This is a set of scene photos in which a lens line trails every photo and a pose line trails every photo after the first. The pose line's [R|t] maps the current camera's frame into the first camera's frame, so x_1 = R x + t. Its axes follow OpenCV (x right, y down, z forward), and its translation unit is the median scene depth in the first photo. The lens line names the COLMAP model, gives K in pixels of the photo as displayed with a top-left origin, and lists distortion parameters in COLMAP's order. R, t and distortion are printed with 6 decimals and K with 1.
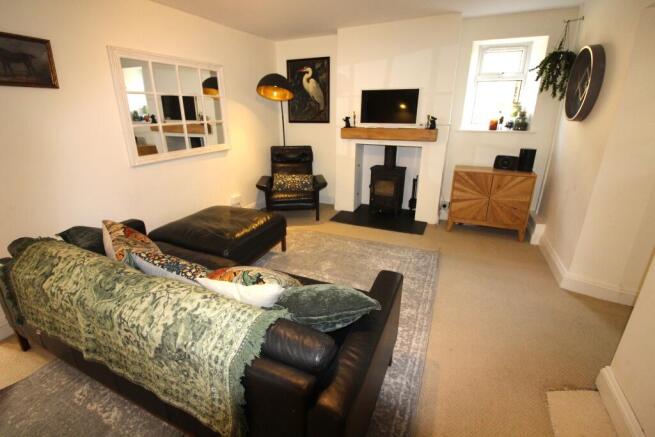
lens RADIAL K [[302.8, 0, 322.7], [0, 302.8, 210.5], [0, 0, 1]] dist [0.000371, -0.000683]
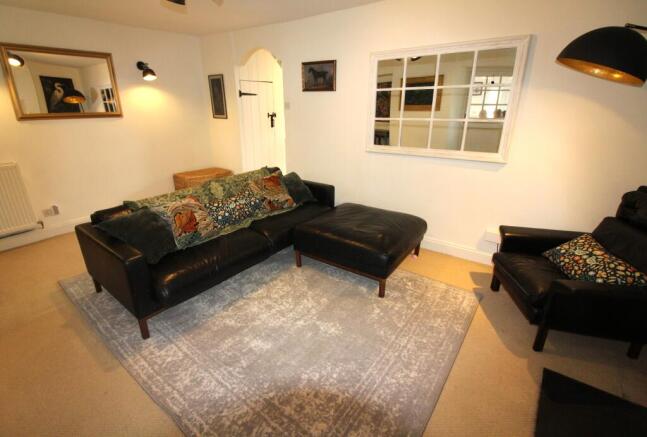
lens RADIAL K [[309.5, 0, 323.5], [0, 309.5, 218.5], [0, 0, 1]] dist [-0.004321, -0.000424]
pose [[-0.235618, 0.341984, -0.909688, 0.786164], [-0.306245, 0.862226, 0.403461, -0.438248], [0.922333, 0.373650, -0.098425, 1.285285]]
